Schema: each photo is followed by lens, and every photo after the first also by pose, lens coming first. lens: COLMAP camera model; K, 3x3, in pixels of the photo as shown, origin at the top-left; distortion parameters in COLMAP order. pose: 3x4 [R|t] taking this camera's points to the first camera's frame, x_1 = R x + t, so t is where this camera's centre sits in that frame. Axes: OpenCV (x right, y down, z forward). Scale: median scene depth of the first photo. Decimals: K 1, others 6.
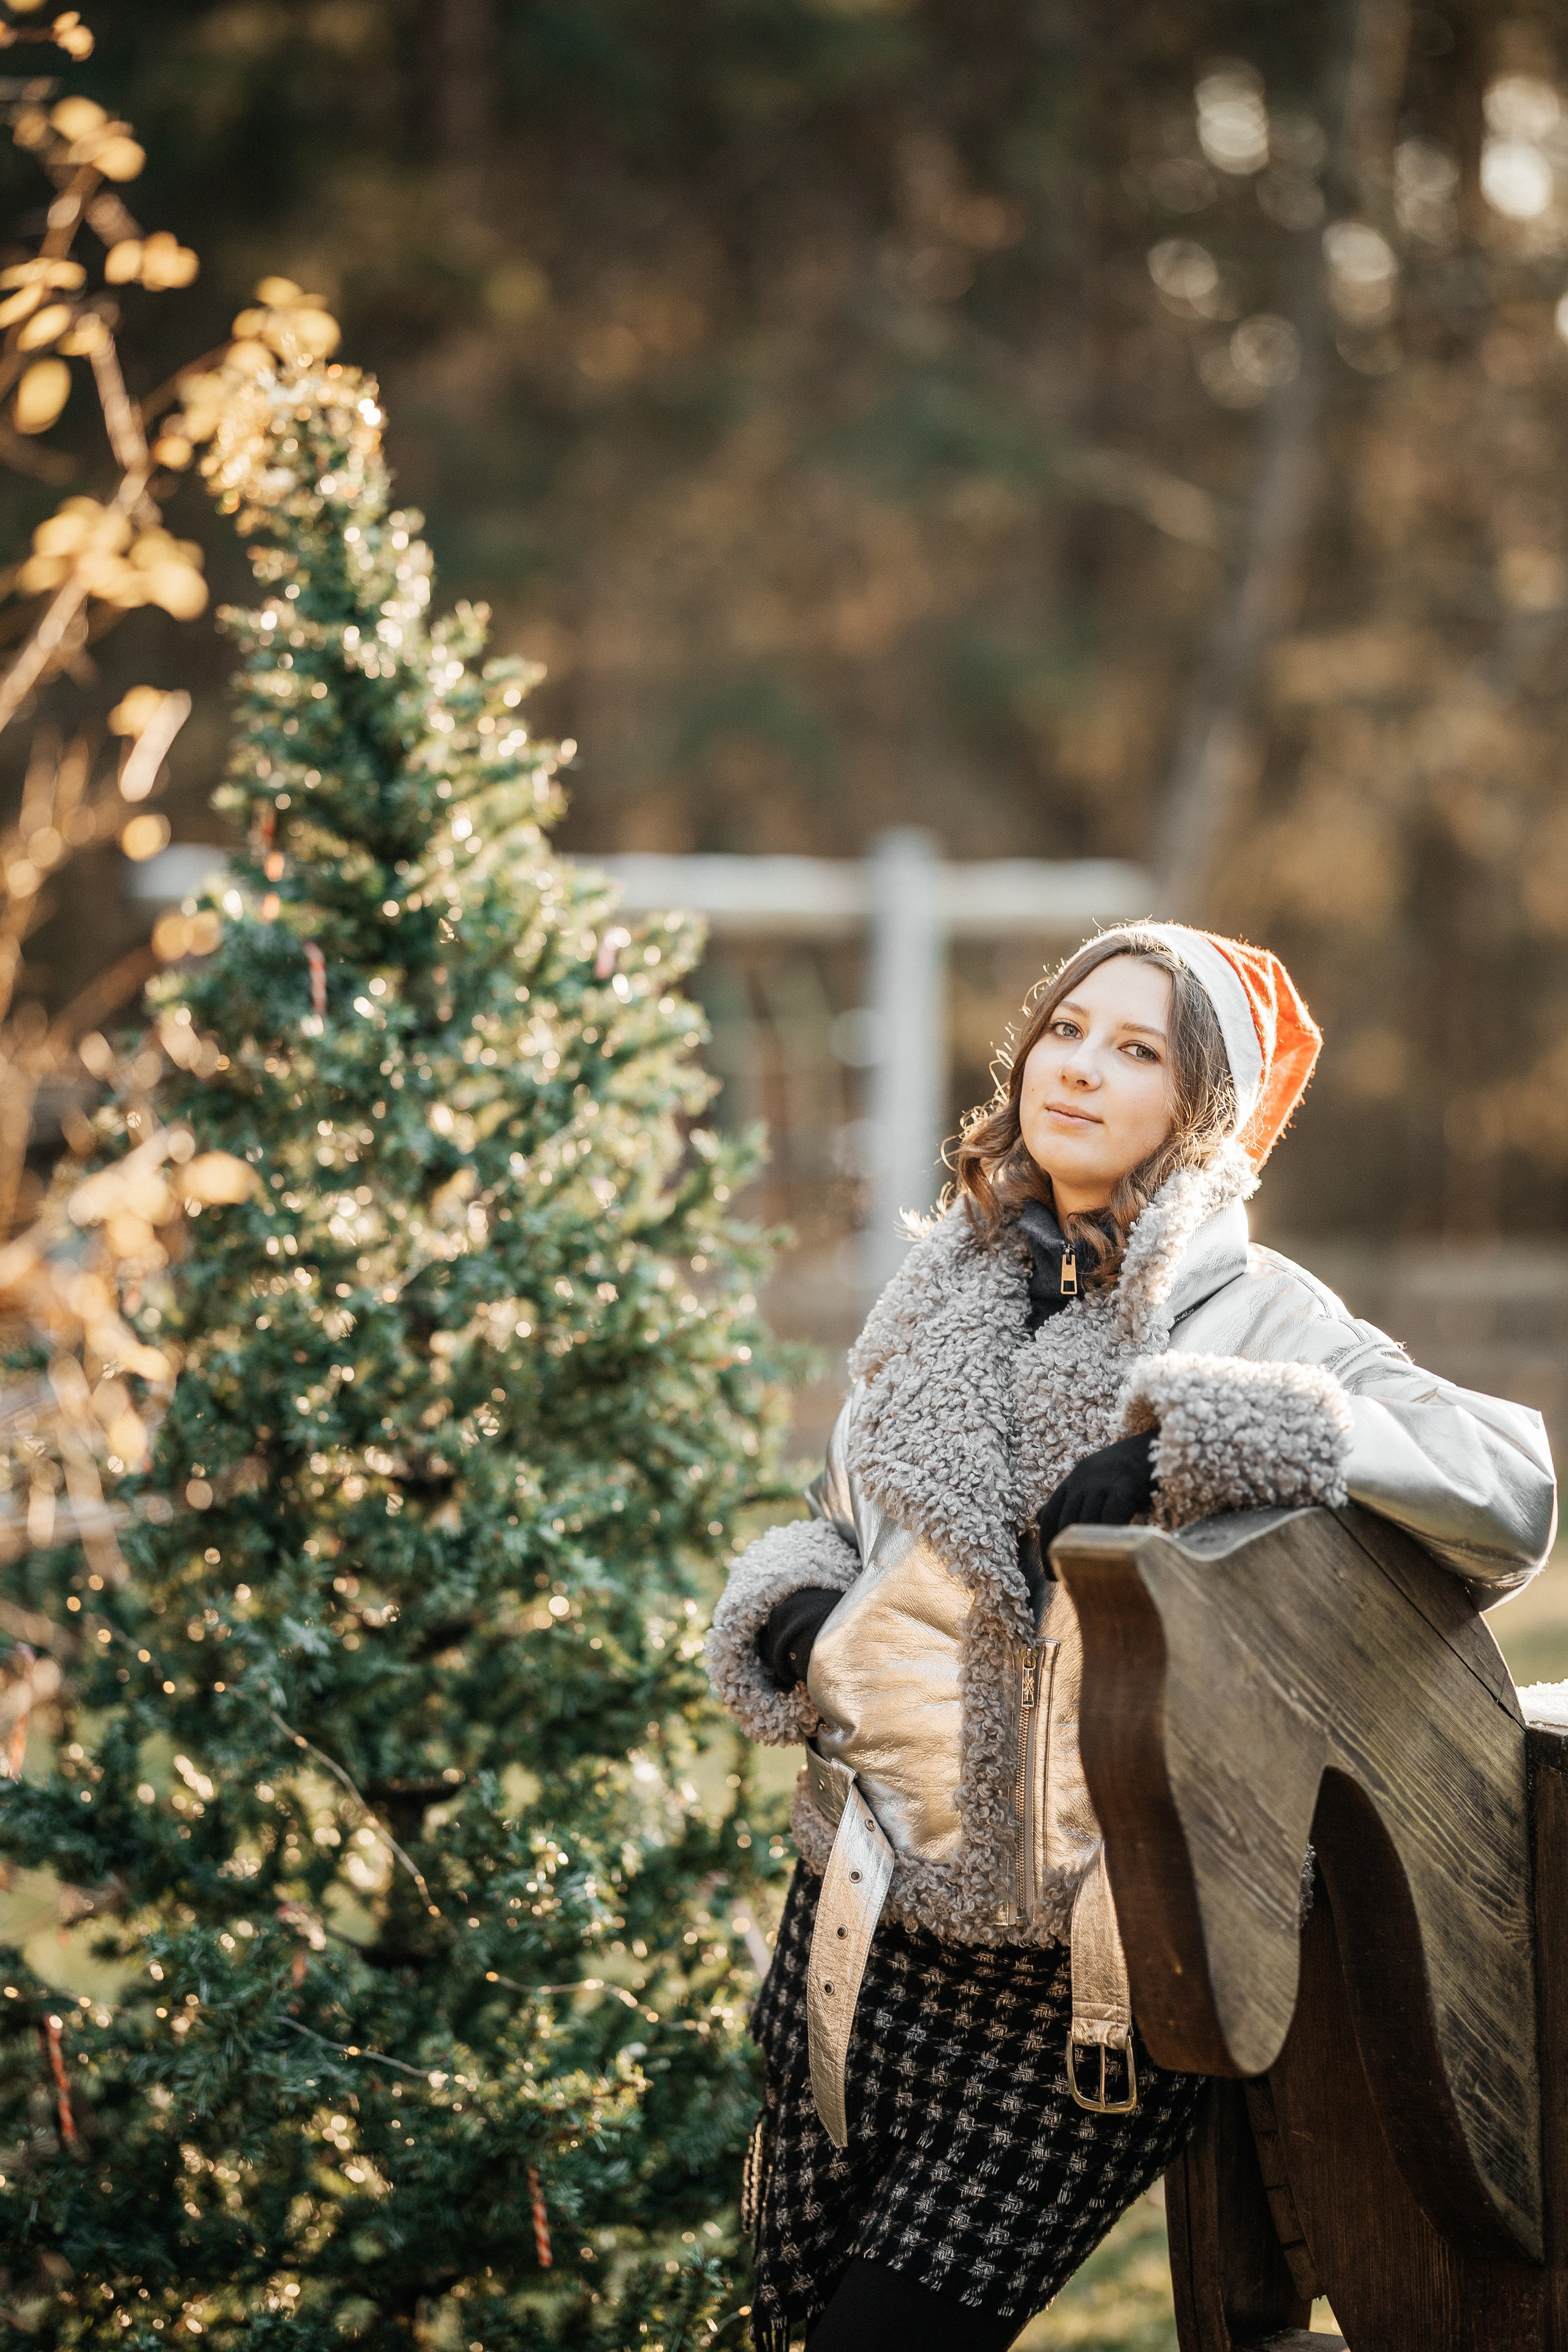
lens RADIAL K [[5506.2, 0, 862.6], [0, 5506.2, 1029.5], [0, 0, 1]] dist [0.296097, 0.237087]
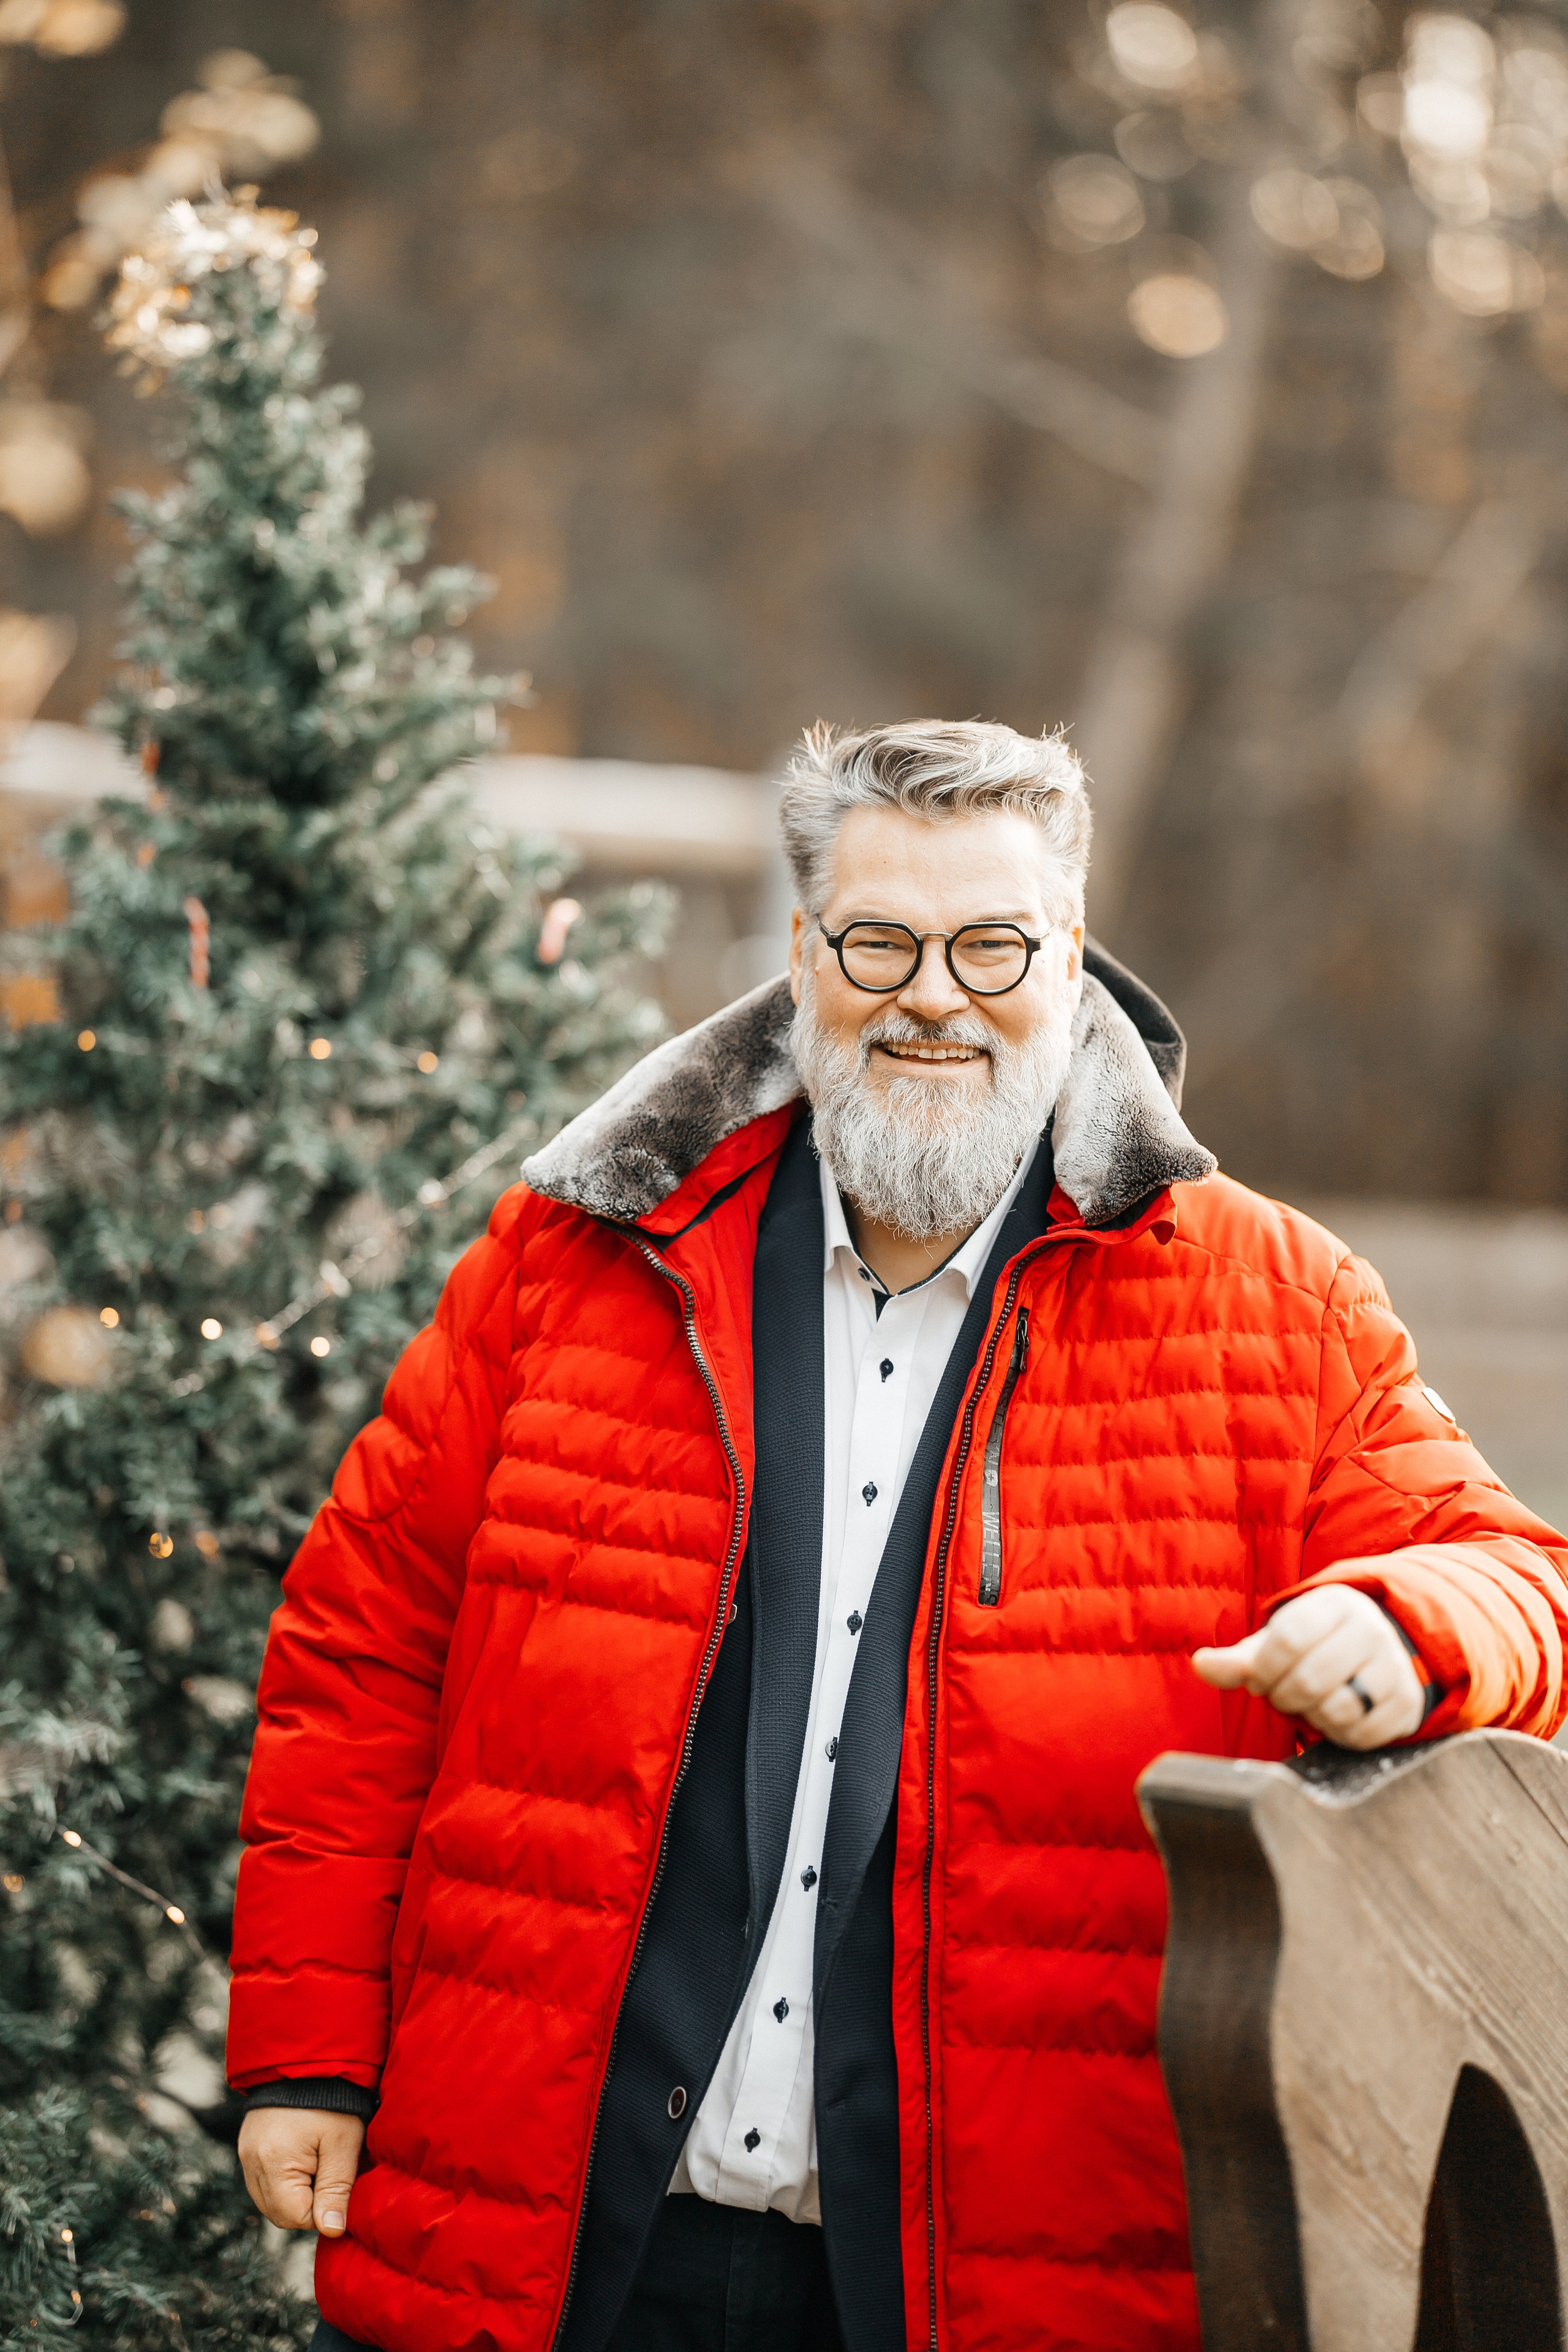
lens RADIAL K [[5958.5, 0, 784.0], [0, 5958.5, 1176.0], [0, 0, 1]] dist [-0.113385, -0.902529]
pose [[0.998580, 0.052937, 0.005985, -0.019987], [-0.053106, 0.998043, 0.033015, -0.011917], [-0.004226, -0.033286, 0.999437, 0.147290]]
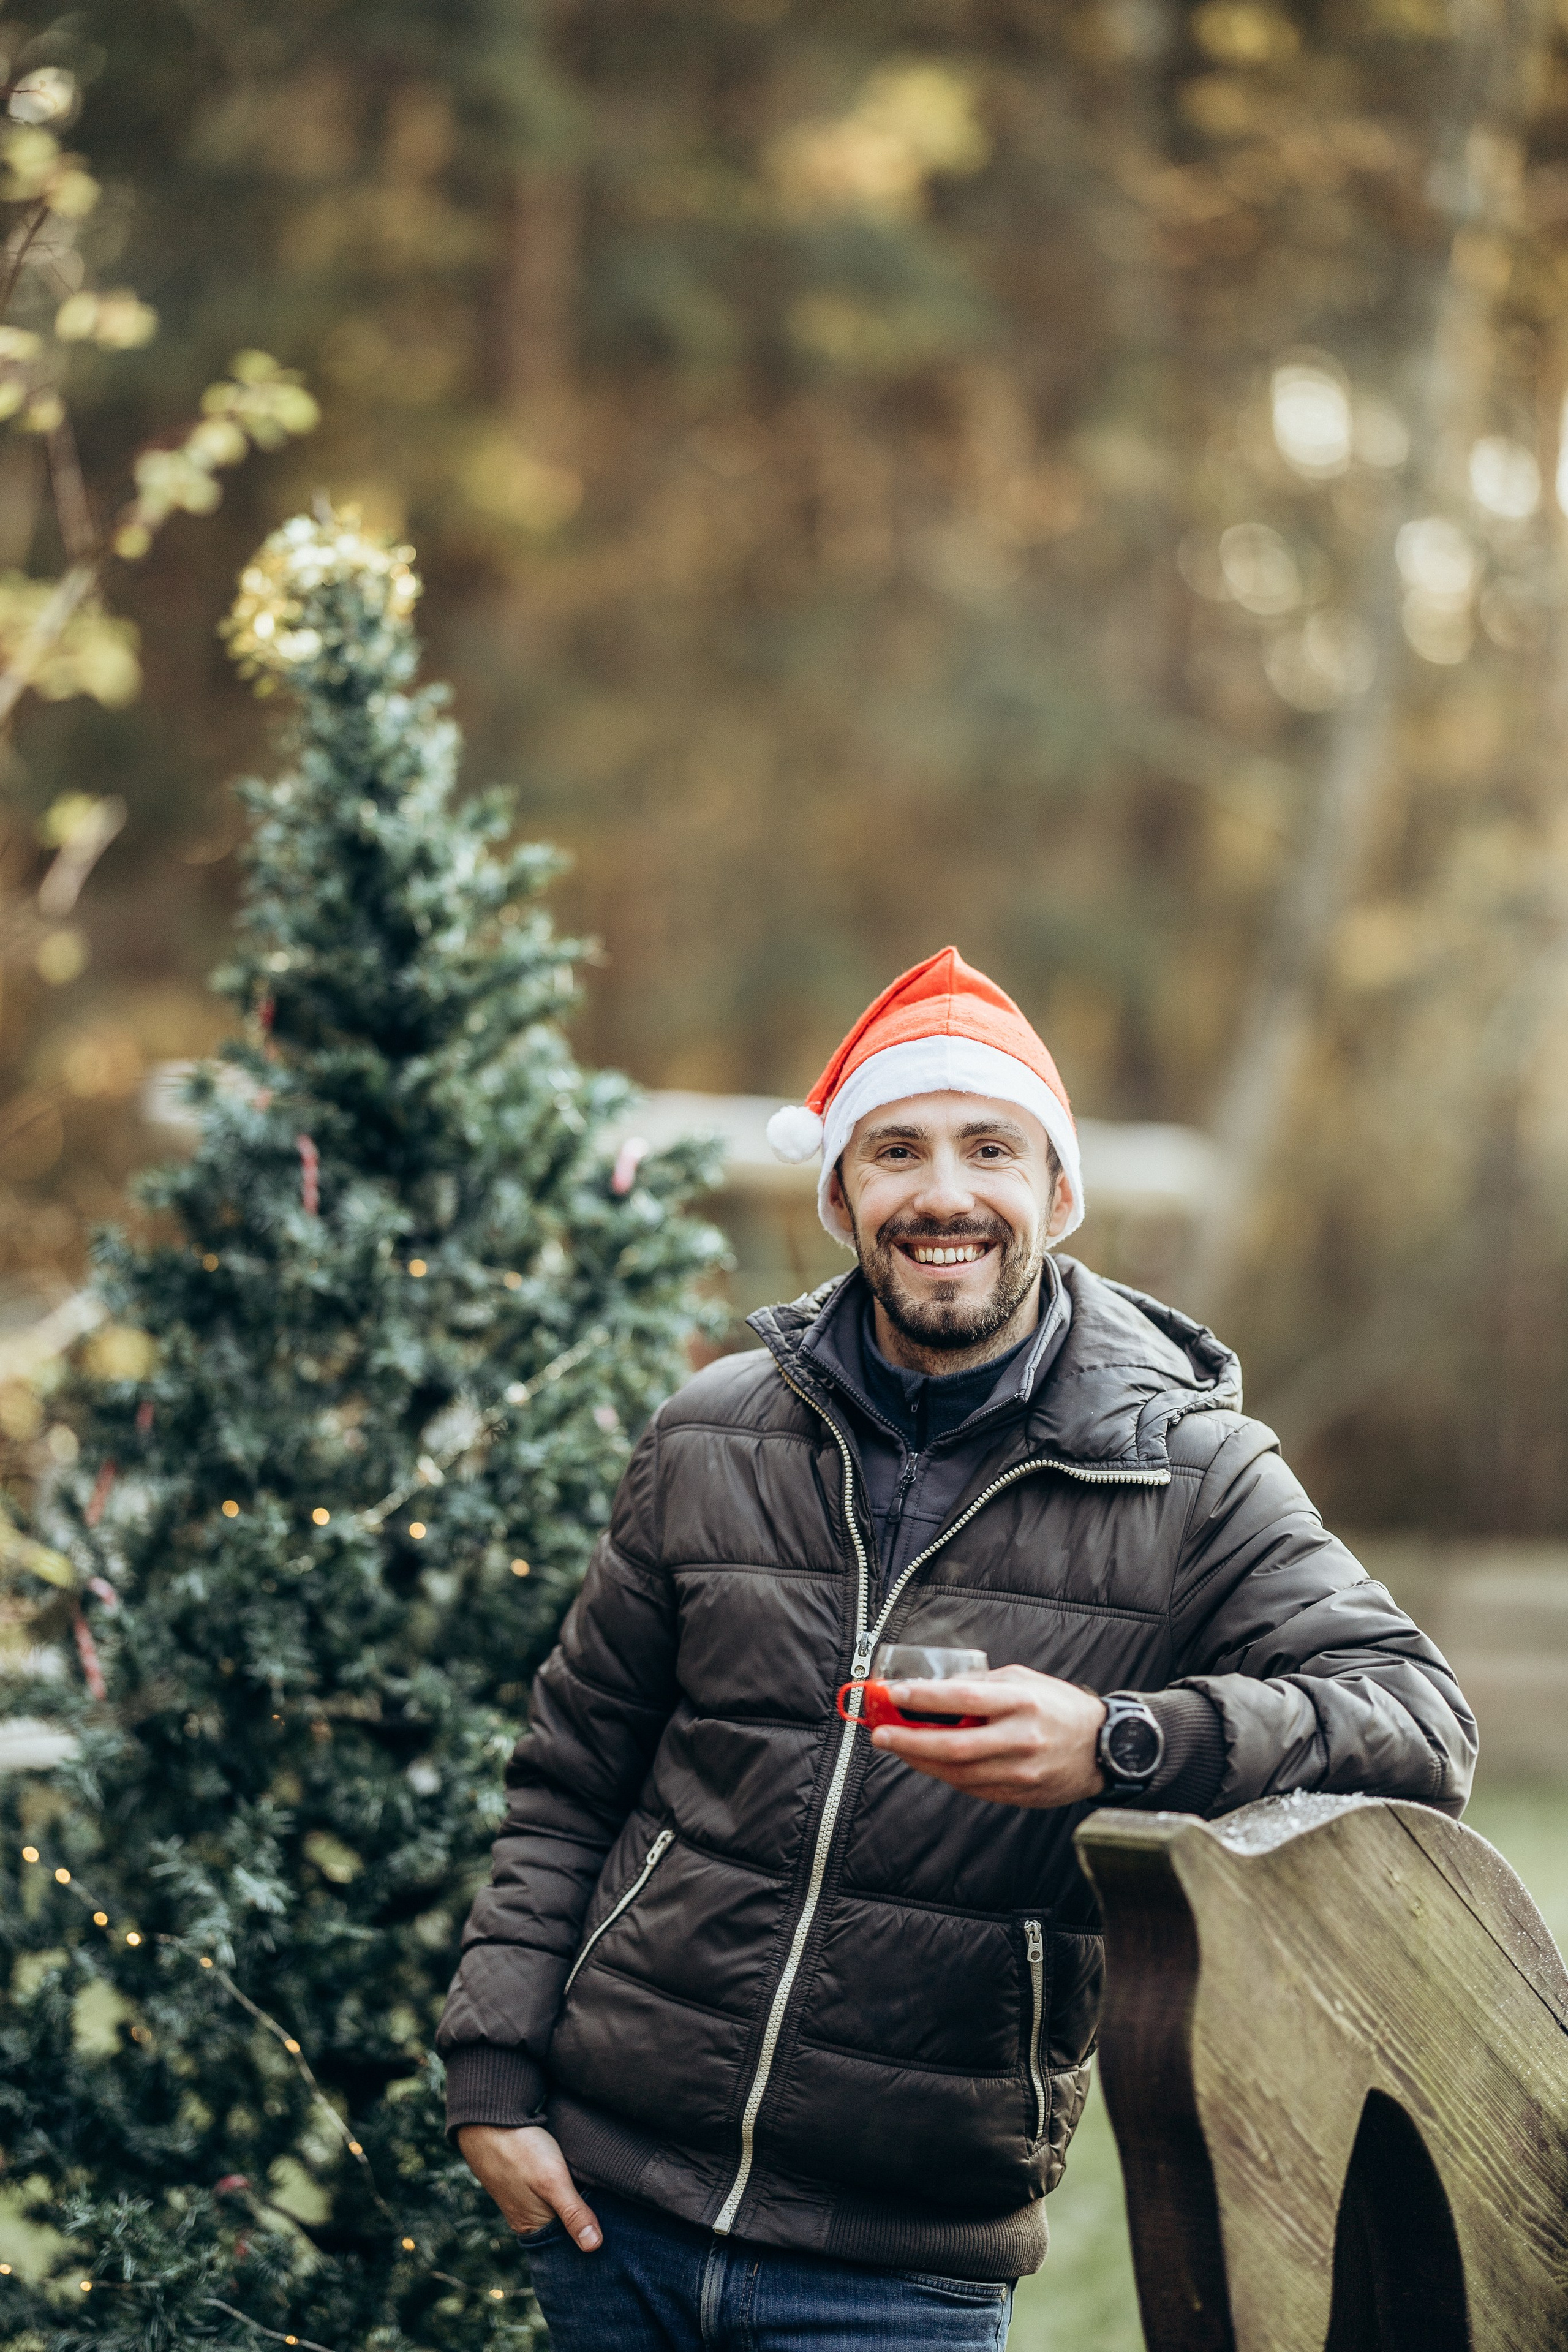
lens RADIAL K [[5648.4, 0, 819.2], [0, 5648.4, 1073.2], [0, 0, 1]] dist [-0.211139, 1.704481]
pose [[0.998788, 0.045905, -0.017760, 0.002430], [-0.046573, 0.998145, -0.039223, 0.007225], [0.015927, 0.040002, 0.999073, 0.070217]]
